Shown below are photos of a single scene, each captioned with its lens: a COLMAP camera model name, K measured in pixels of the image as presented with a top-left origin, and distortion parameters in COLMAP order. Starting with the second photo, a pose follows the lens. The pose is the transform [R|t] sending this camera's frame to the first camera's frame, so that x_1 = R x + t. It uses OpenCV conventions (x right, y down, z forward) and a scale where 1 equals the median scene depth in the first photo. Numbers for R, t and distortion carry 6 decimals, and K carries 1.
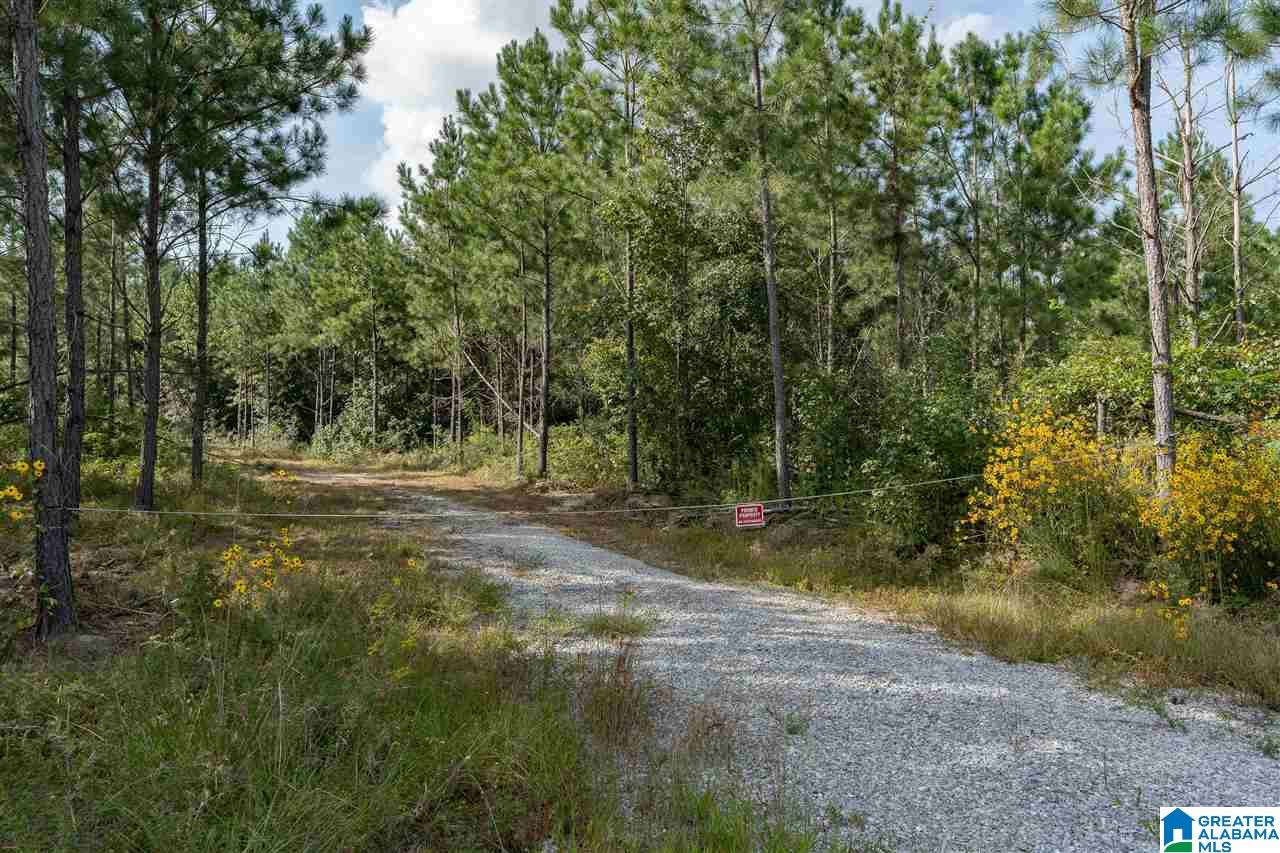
lens RADIAL K [[884.4, 0, 639.8], [0, 884.4, 428.1], [0, 0, 1]] dist [0.000184, 0.000024]
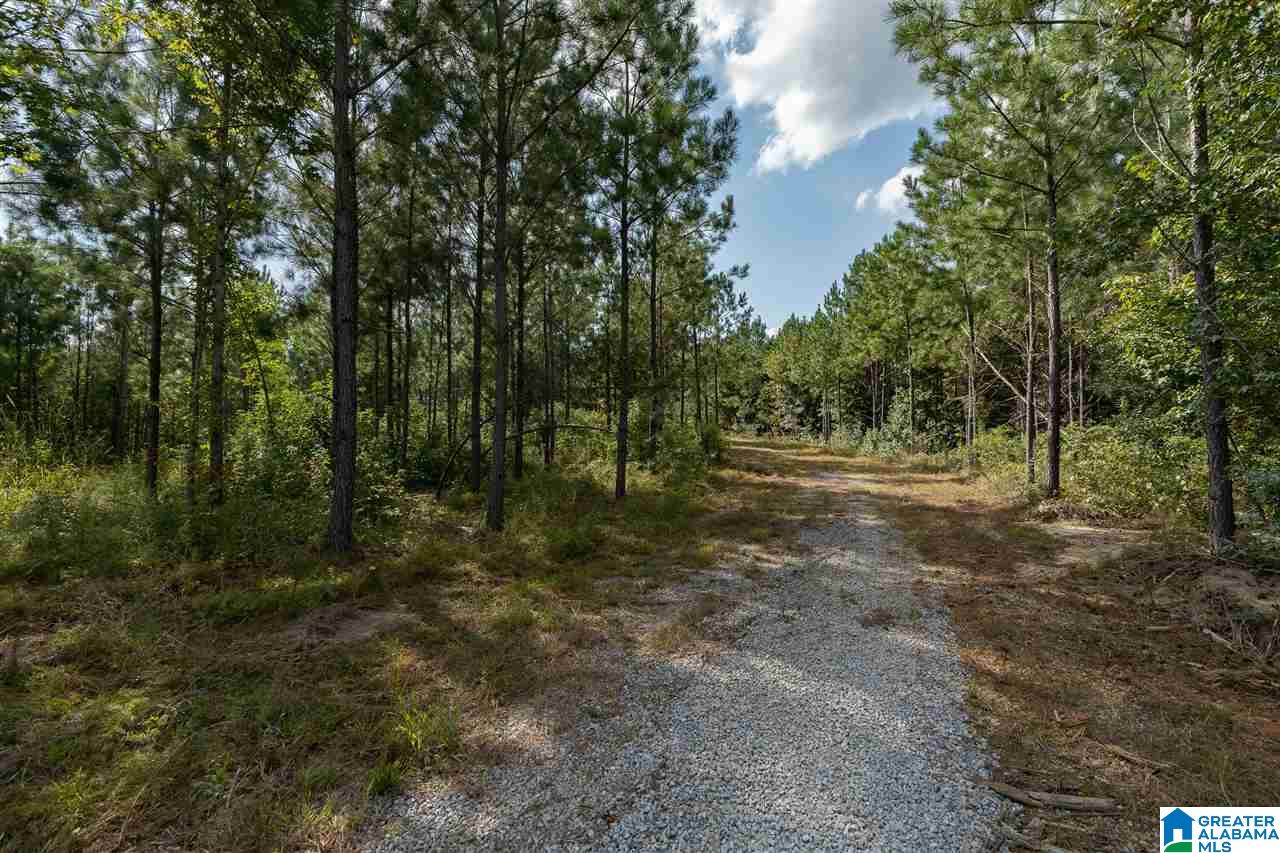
lens RADIAL K [[583.0, 0, 639.6], [0, 583.0, 423.3], [0, 0, 1]] dist [-0.001966, -0.000405]
pose [[0.685740, -0.028825, -0.727276, 0.004369], [0.020772, 0.999584, -0.020033, -0.001313], [0.727550, -0.001369, 0.686053, 0.303927]]
